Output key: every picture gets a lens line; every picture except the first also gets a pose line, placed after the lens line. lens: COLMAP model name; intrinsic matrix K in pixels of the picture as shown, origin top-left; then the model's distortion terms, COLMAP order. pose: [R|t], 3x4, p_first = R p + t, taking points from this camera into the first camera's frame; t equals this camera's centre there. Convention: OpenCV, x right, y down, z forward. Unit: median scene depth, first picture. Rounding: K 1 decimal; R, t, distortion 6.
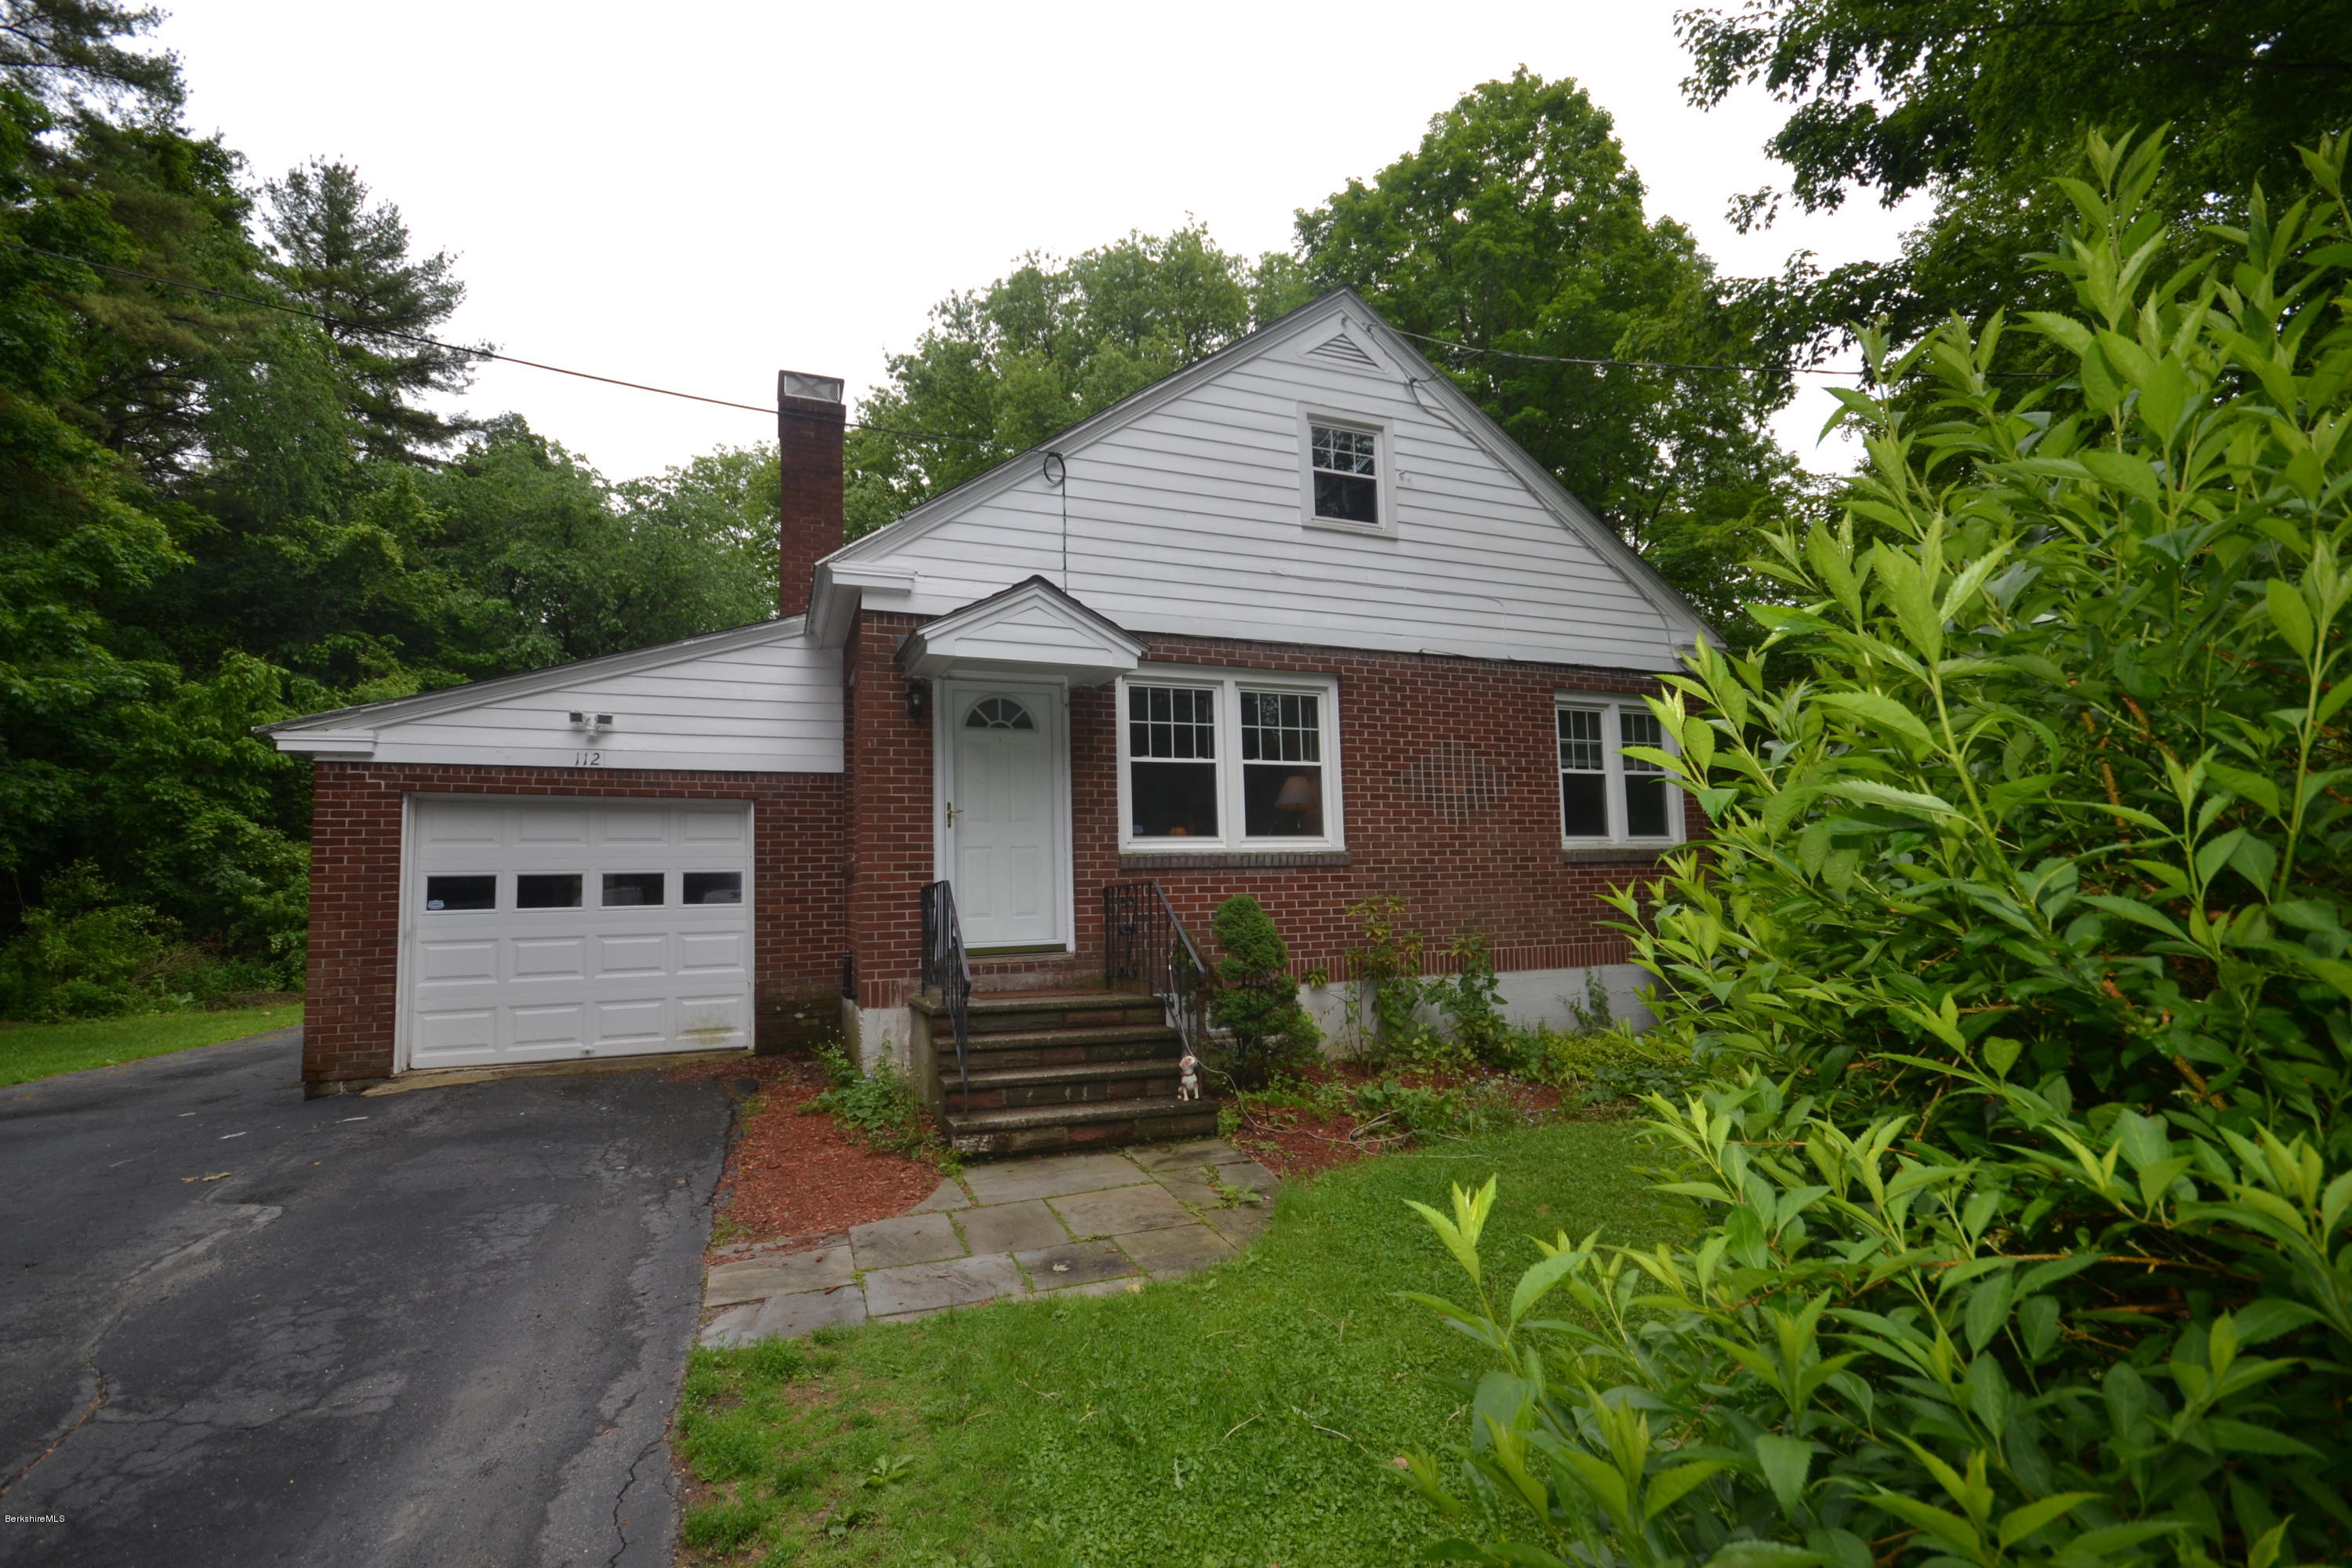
lens RADIAL K [[1033.1, 0, 1179.7], [0, 1033.1, 796.1], [0, 0, 1]] dist [0.001337, -0.001026]
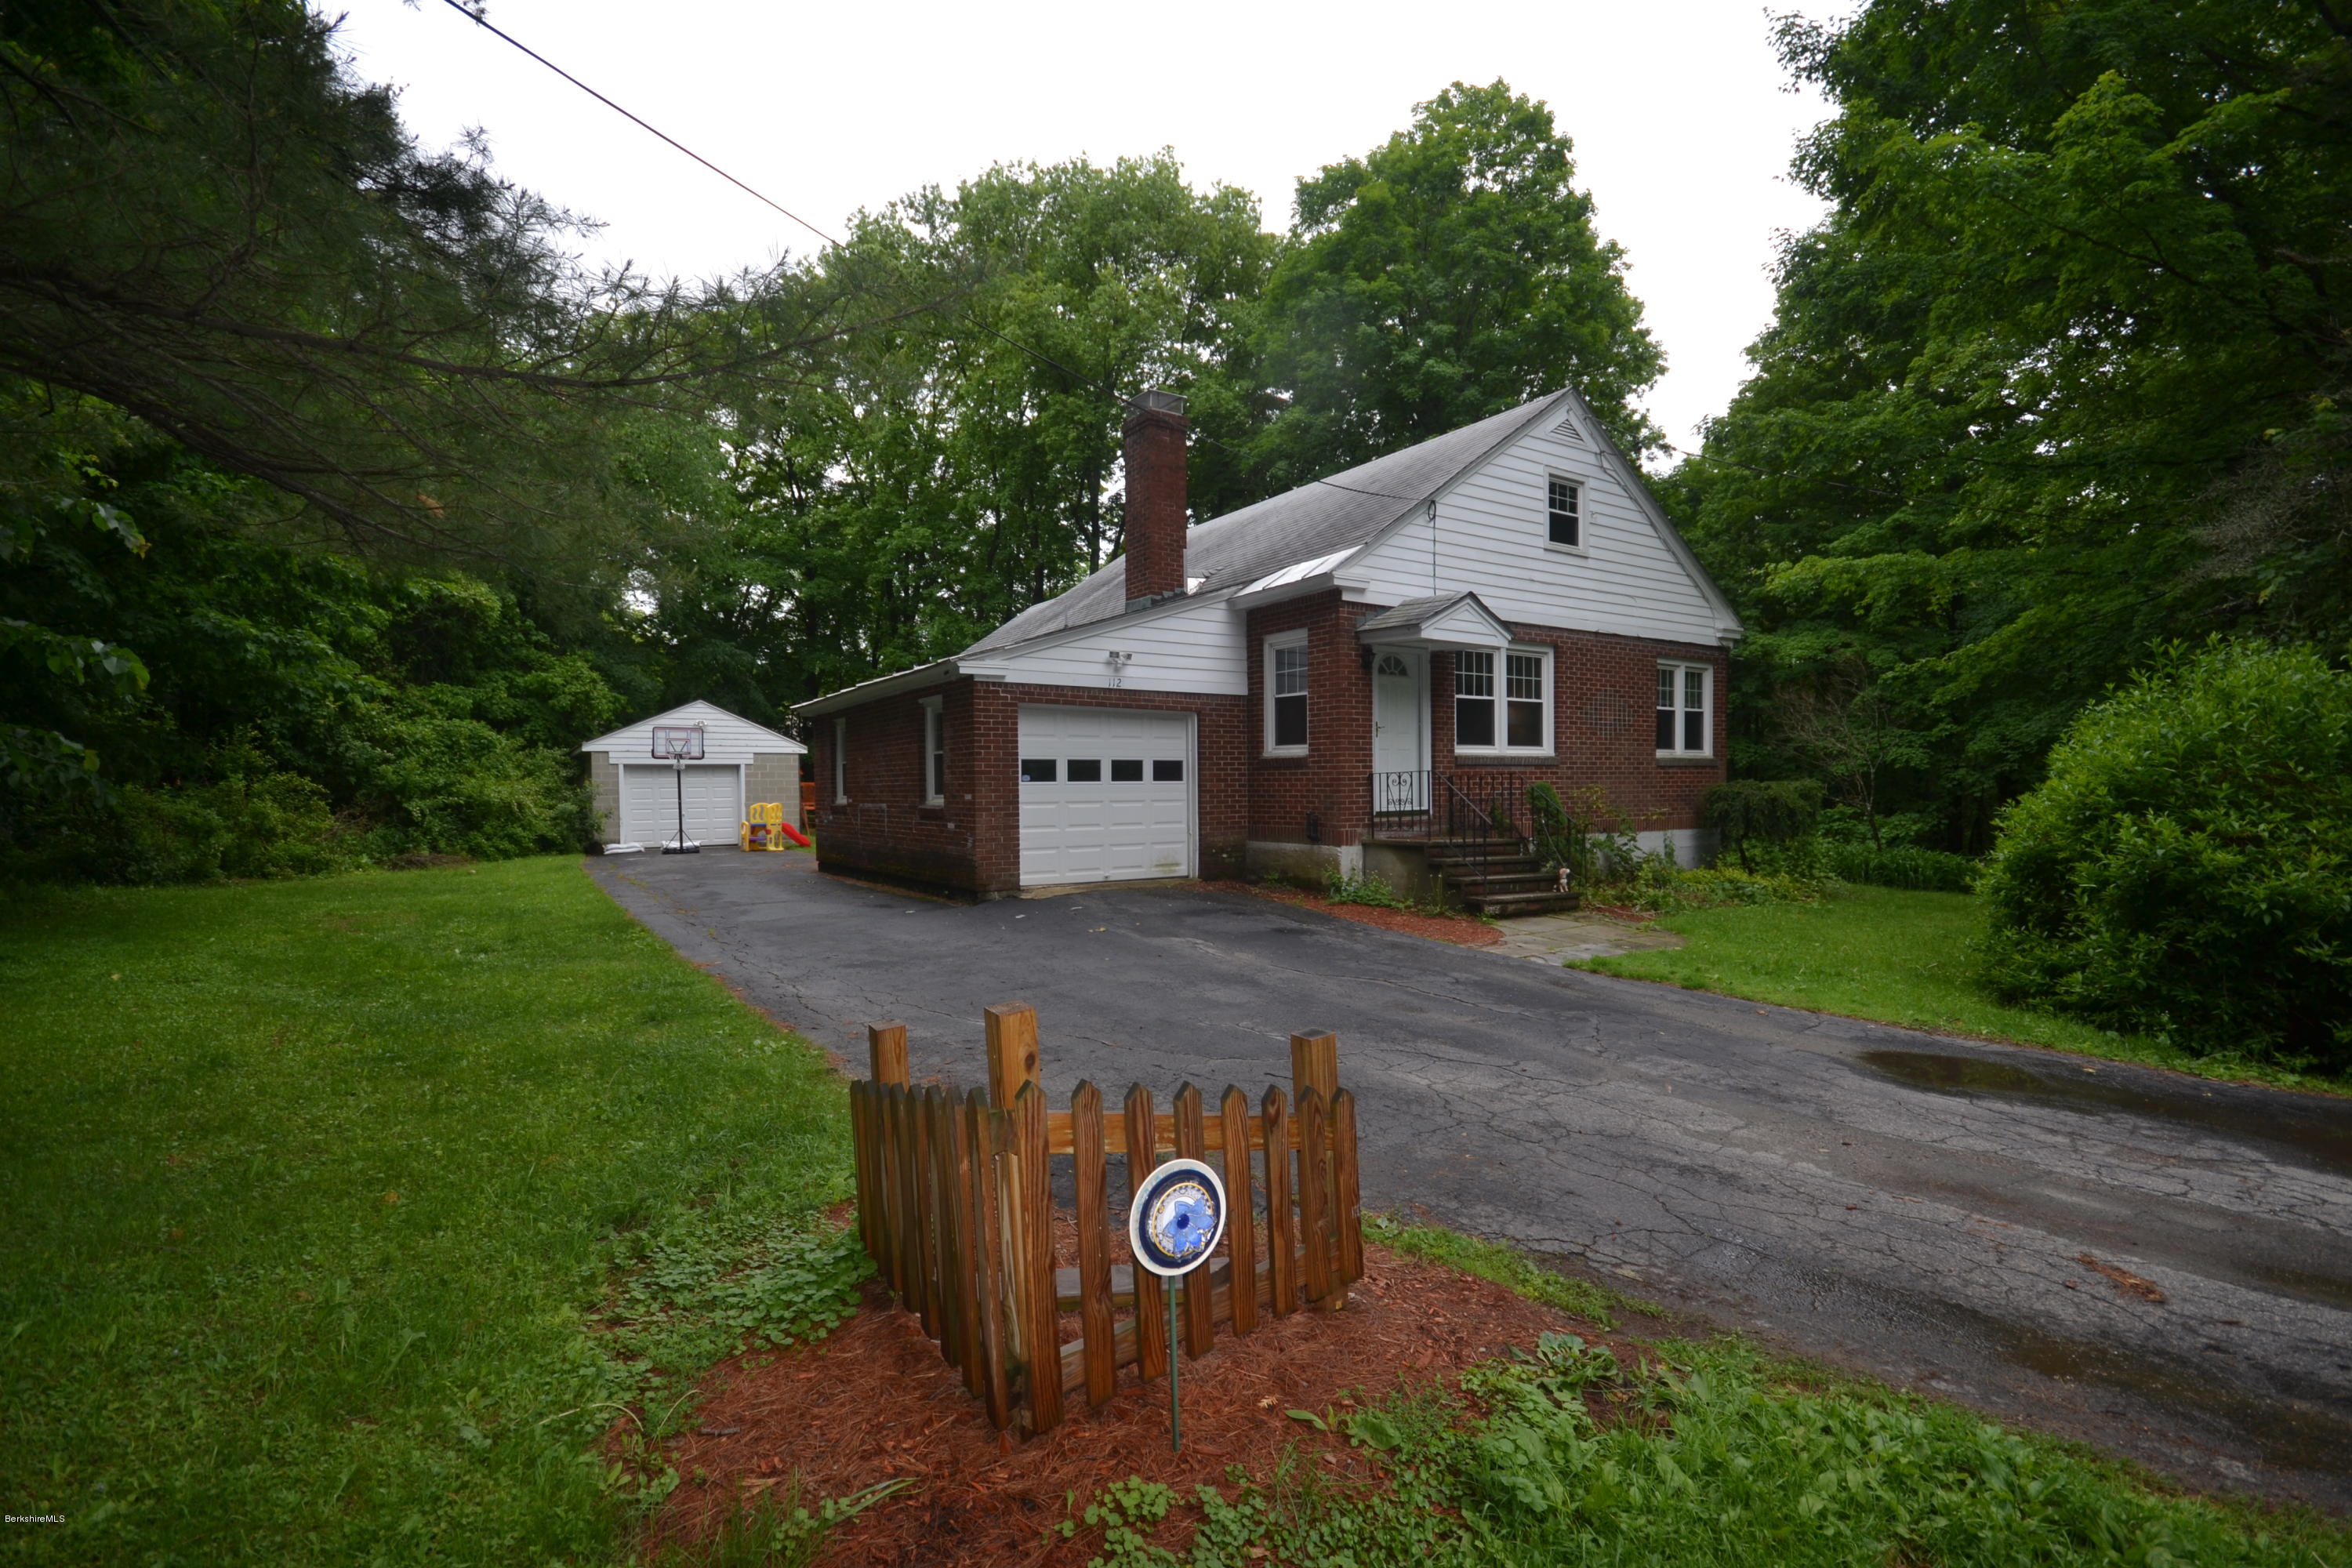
lens RADIAL K [[1033.1, 0, 1182.5], [0, 1033.1, 786.9], [0, 0, 1]] dist [0.001337, -0.001026]
pose [[0.981214, 0.019050, 0.191979, -0.717539], [-0.037471, 0.994981, 0.092786, -0.026863], [-0.189248, -0.098237, 0.977003, -0.463651]]
